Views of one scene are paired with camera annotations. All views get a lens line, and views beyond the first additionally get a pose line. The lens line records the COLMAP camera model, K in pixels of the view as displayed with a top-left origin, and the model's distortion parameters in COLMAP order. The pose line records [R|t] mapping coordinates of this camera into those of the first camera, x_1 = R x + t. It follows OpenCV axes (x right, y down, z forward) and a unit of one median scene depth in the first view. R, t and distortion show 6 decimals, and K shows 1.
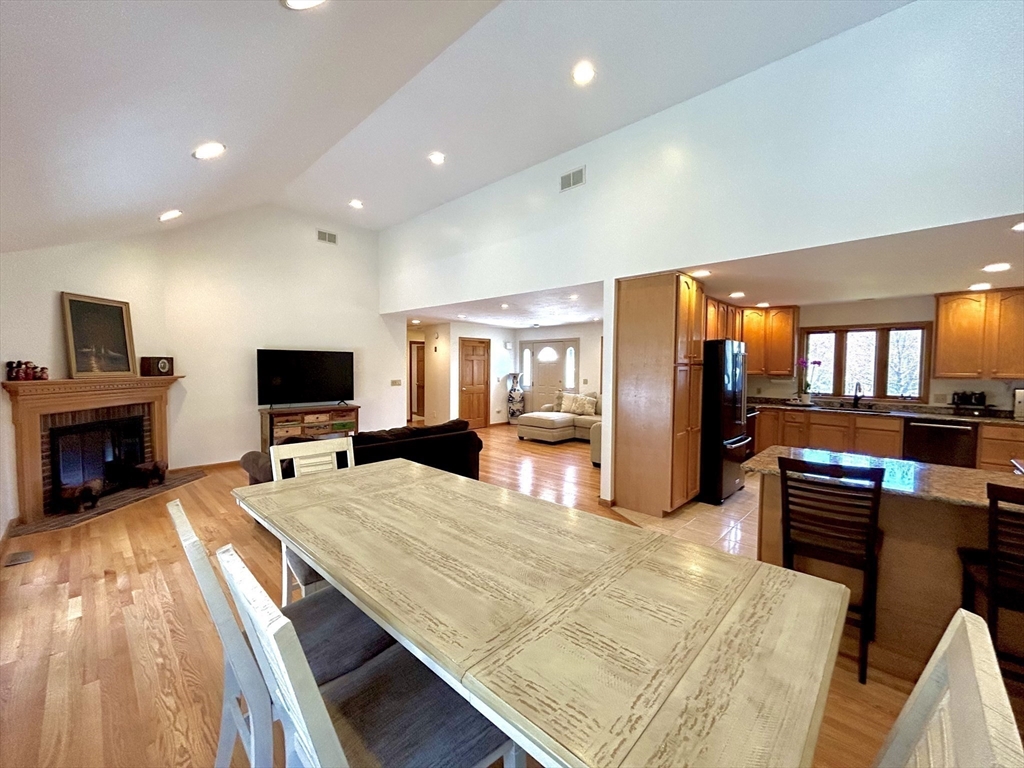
lens RADIAL K [[414.8, 0, 509.2], [0, 414.8, 383.6], [0, 0, 1]] dist [-0.000680, 0.000397]
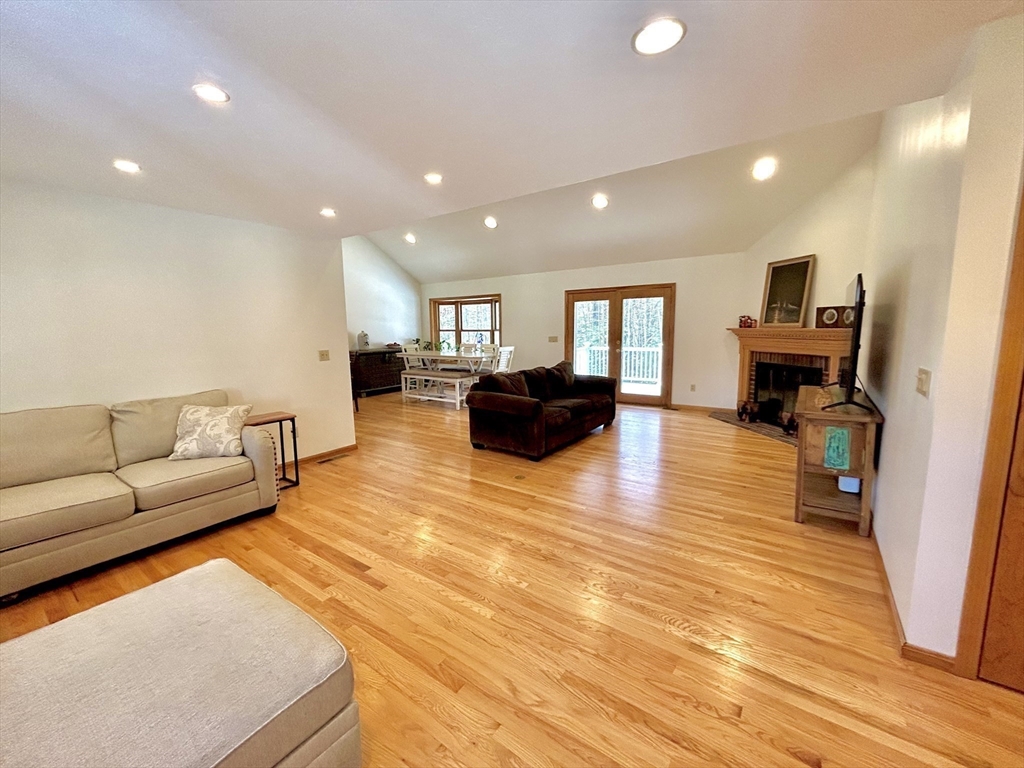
lens RADIAL K [[414.8, 0, 511.7], [0, 414.8, 384.2], [0, 0, 1]] dist [-0.000680, 0.000397]
pose [[-0.989045, 0.029349, -0.144666, -0.025108], [0.002470, 0.983188, 0.182579, -0.059310], [0.147593, 0.180221, -0.972490, 1.650843]]
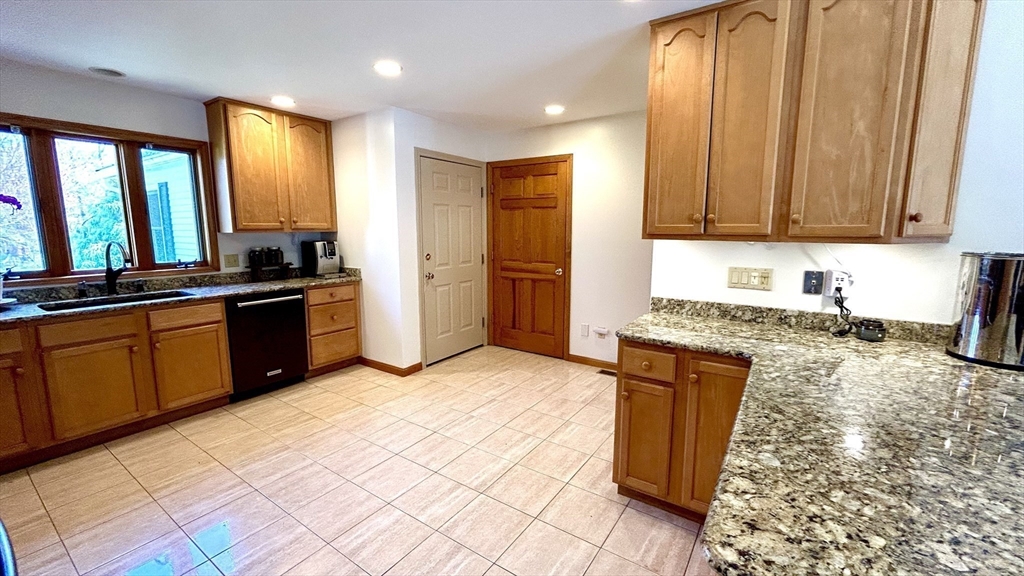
lens RADIAL K [[414.6, 0, 512.3], [0, 414.6, 289.1], [0, 0, 1]] dist [-0.002466, -0.000053]
pose [[-0.172340, -0.152753, 0.973122, 0.264552], [0.043208, 0.985780, 0.162393, -0.008971], [-0.984089, 0.070034, -0.163289, 0.621732]]
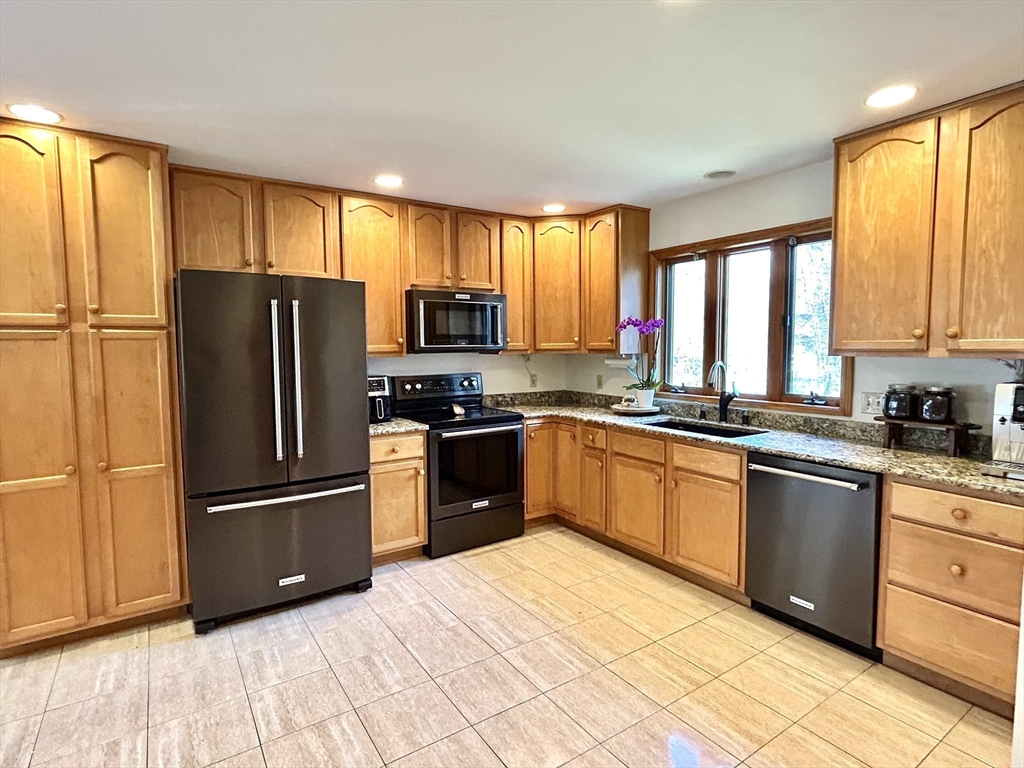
lens RADIAL K [[535.8, 0, 506.7], [0, 535.8, 382.3], [0, 0, 1]] dist [-0.003279, 0.001371]
pose [[0.977518, 0.002782, -0.210836, 0.755468], [0.002811, 0.999652, 0.026223, 0.000430], [0.210835, -0.026226, 0.977170, 0.392534]]
